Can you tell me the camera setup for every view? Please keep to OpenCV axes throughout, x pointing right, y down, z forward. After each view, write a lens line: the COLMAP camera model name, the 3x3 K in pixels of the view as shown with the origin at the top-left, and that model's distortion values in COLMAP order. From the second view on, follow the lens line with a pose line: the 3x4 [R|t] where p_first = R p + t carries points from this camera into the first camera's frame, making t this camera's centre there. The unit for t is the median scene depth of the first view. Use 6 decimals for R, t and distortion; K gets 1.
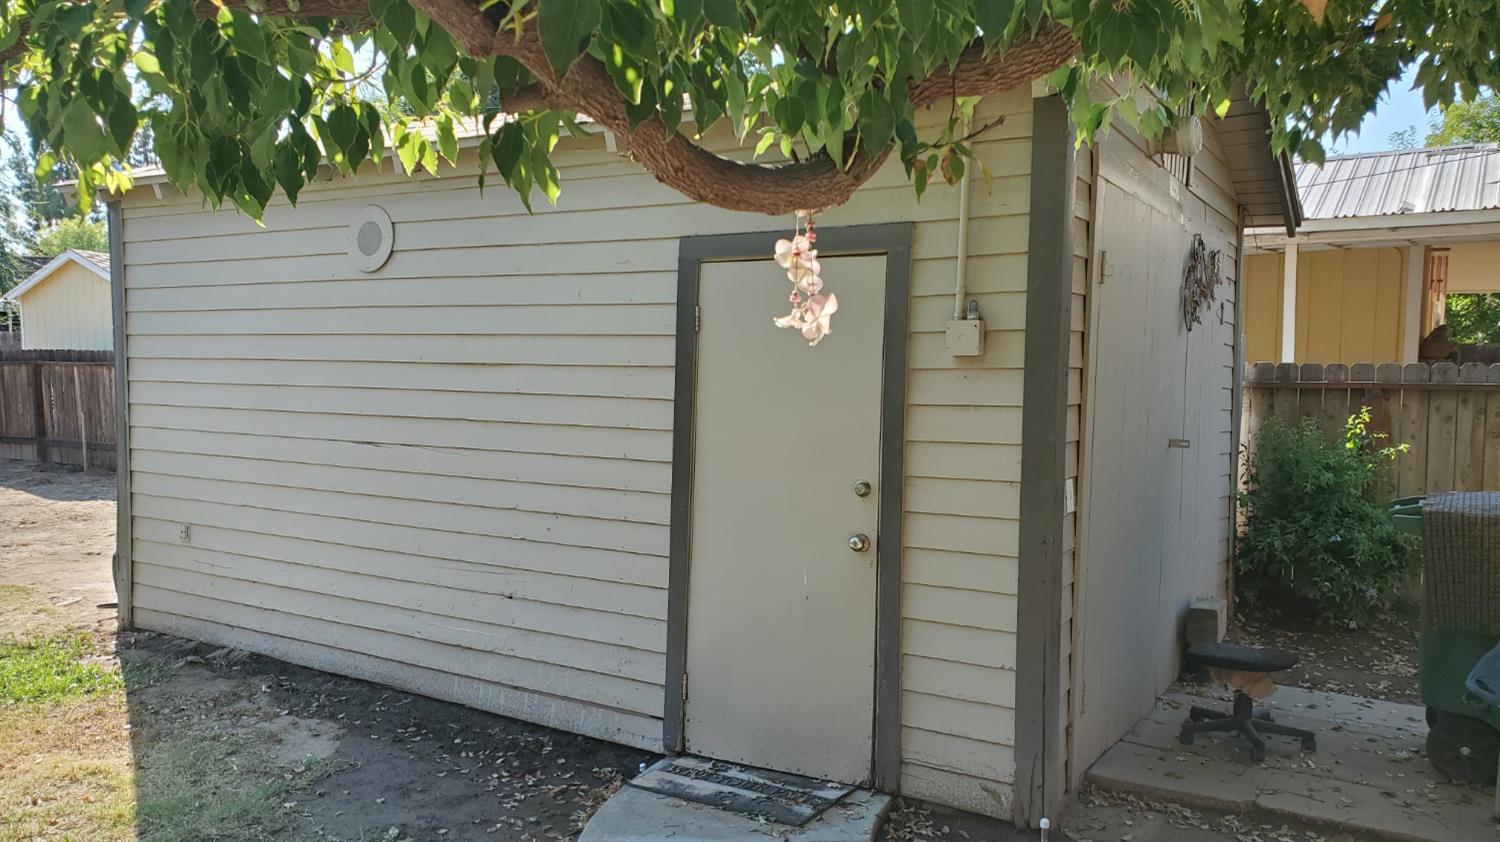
lens RADIAL K [[1148.3, 0, 747.7], [0, 1148.3, 422.4], [0, 0, 1]] dist [0.010393, 0.014822]
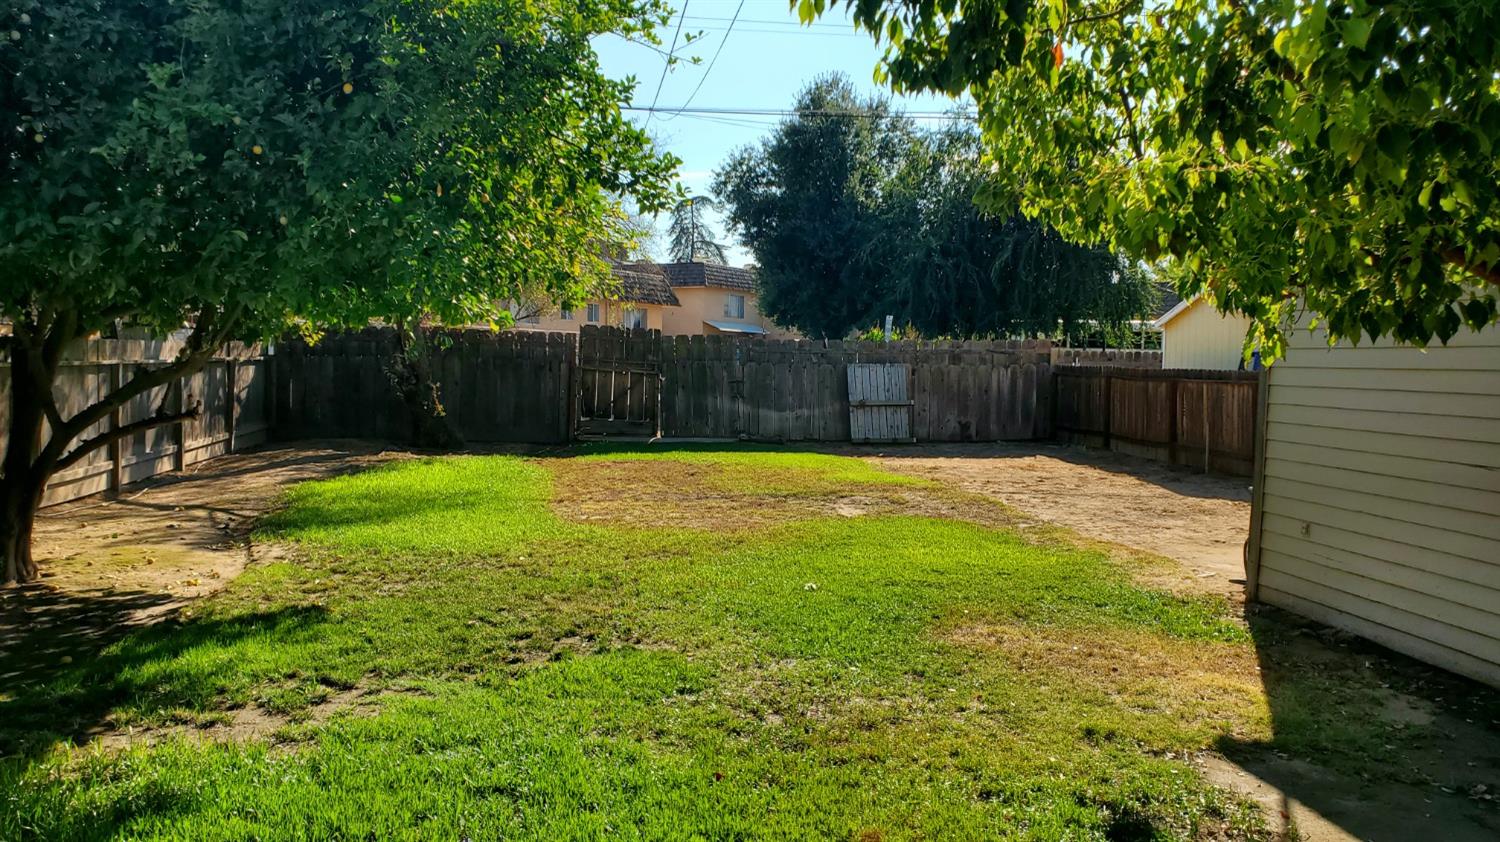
lens RADIAL K [[1148.3, 0, 736.5], [0, 1148.3, 469.7], [0, 0, 1]] dist [0.010393, 0.014822]
pose [[0.624644, 0.066878, -0.778040, 0.082429], [-0.042297, 0.997761, 0.051807, -0.004480], [0.779763, 0.000548, 0.626074, -0.241094]]
